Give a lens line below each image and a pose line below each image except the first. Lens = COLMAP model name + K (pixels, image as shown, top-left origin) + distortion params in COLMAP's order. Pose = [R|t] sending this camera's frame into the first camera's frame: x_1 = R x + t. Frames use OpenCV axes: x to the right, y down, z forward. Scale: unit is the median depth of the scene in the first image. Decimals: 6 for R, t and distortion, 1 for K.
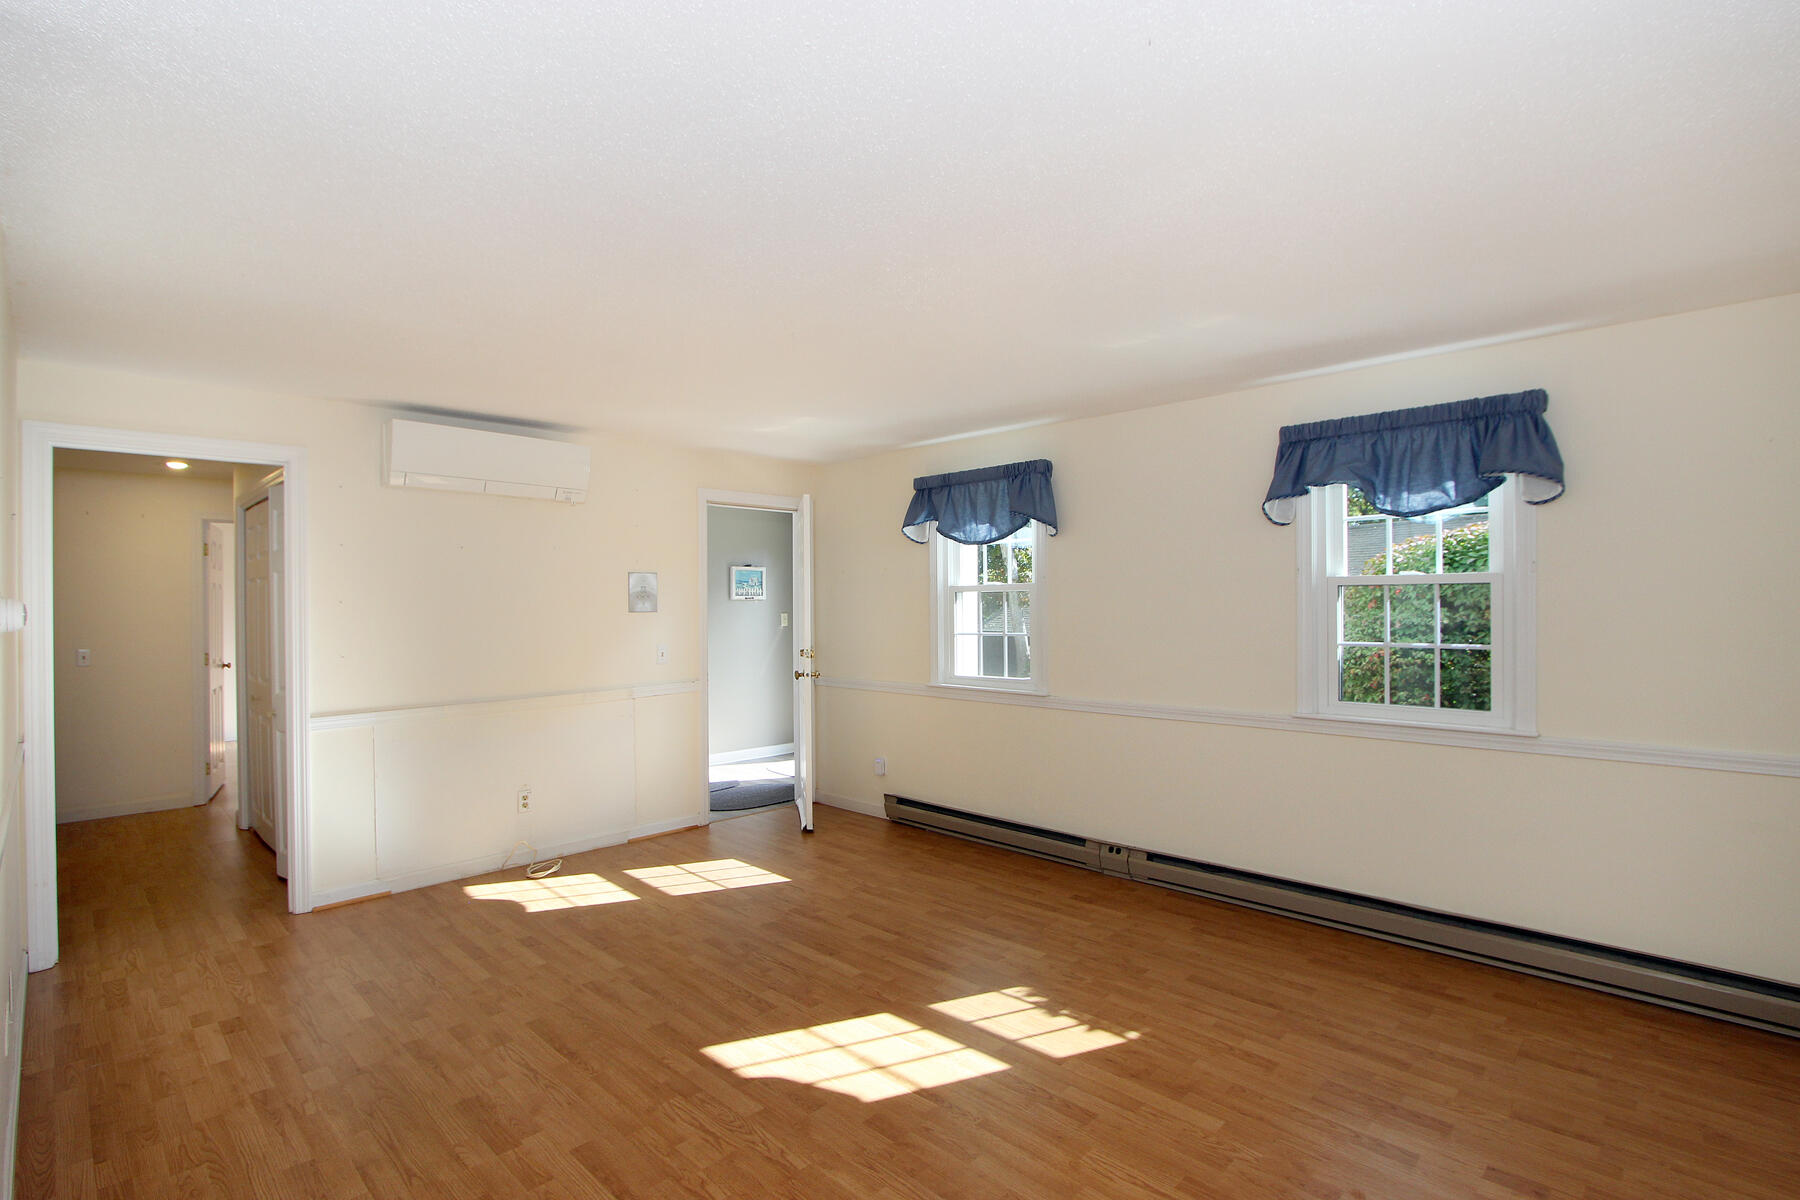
lens RADIAL K [[849.3, 0, 897.4], [0, 849.3, 603.6], [0, 0, 1]] dist [-0.025372, 0.003443]
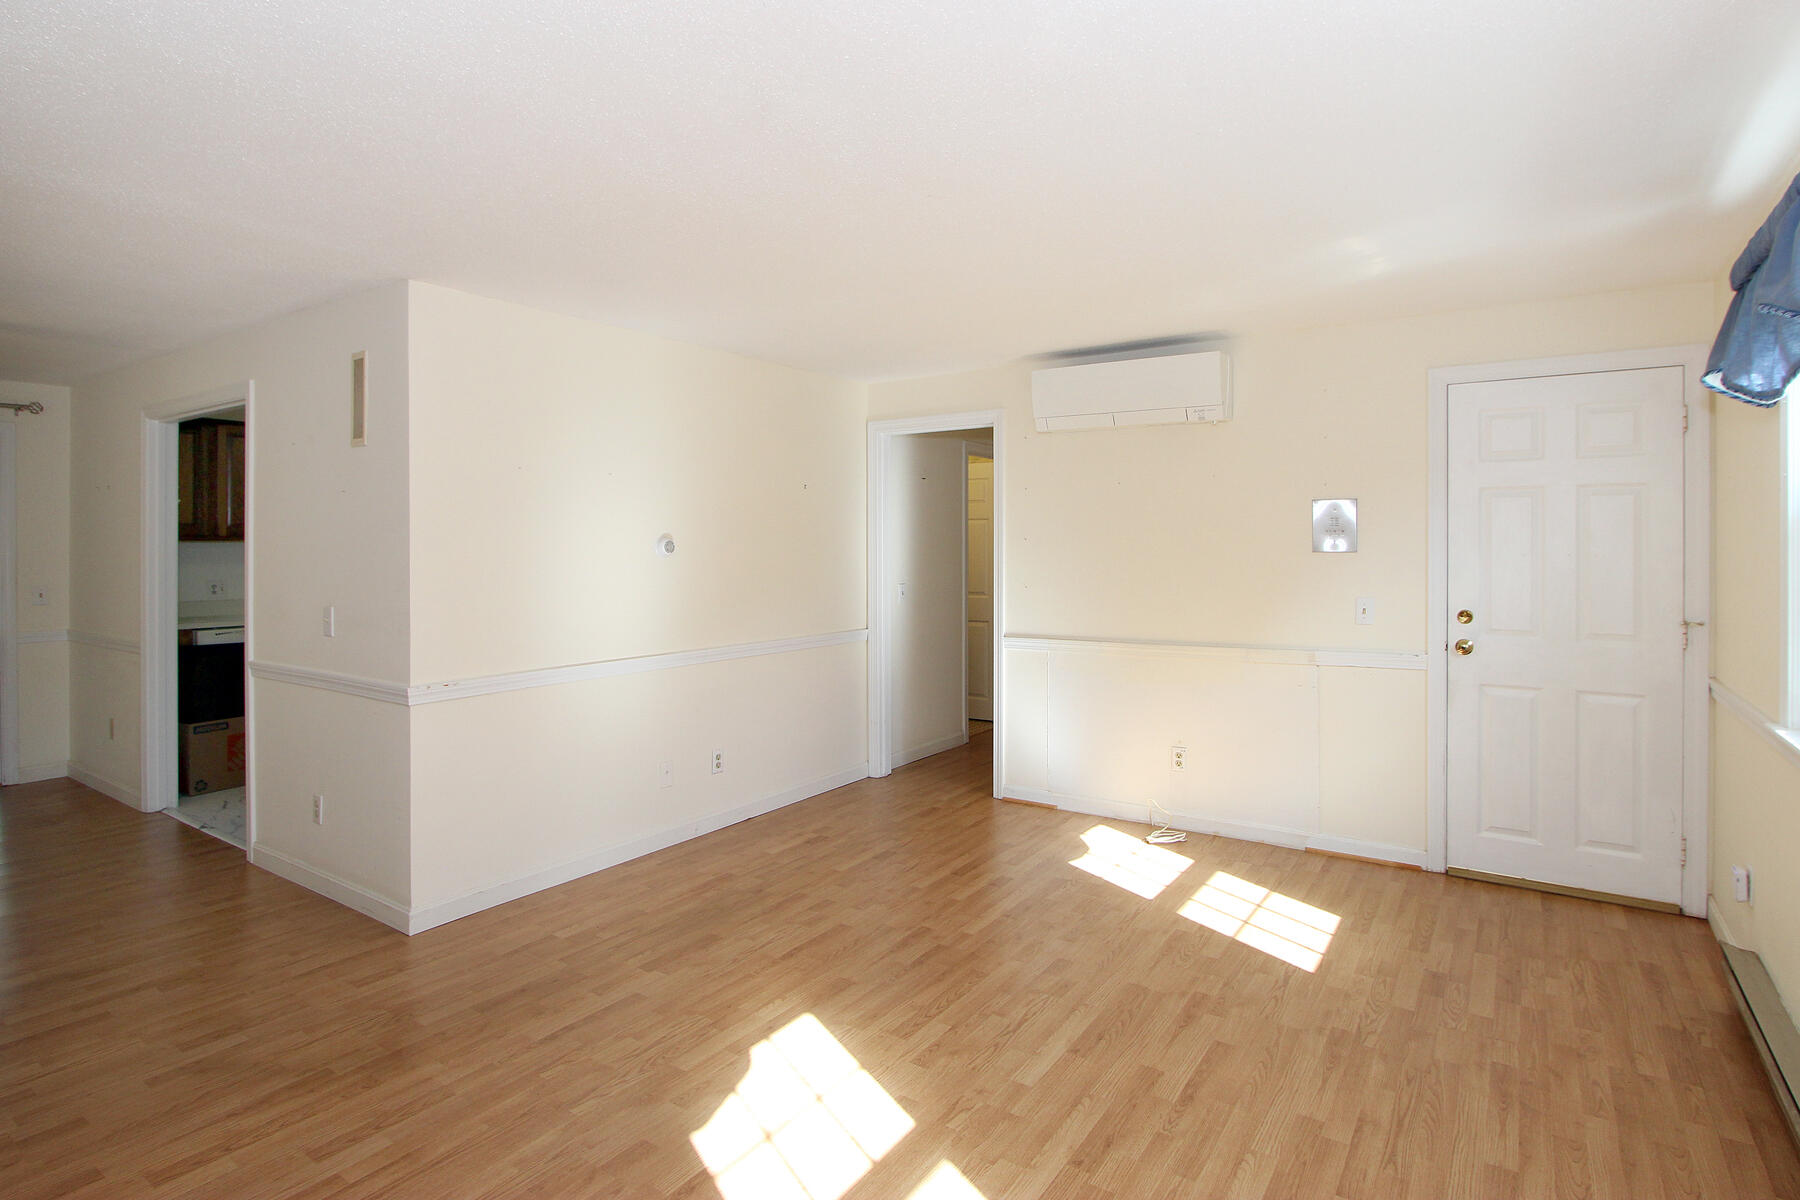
lens RADIAL K [[904.0, 0, 927.2], [0, 904.0, 571.9], [0, 0, 1]] dist [-0.015643, -0.000918]
pose [[0.192797, 0.039007, -0.980463, 0.490746], [0.004510, 0.999164, 0.040638, -0.008204], [0.981228, -0.012256, 0.192460, 0.598679]]
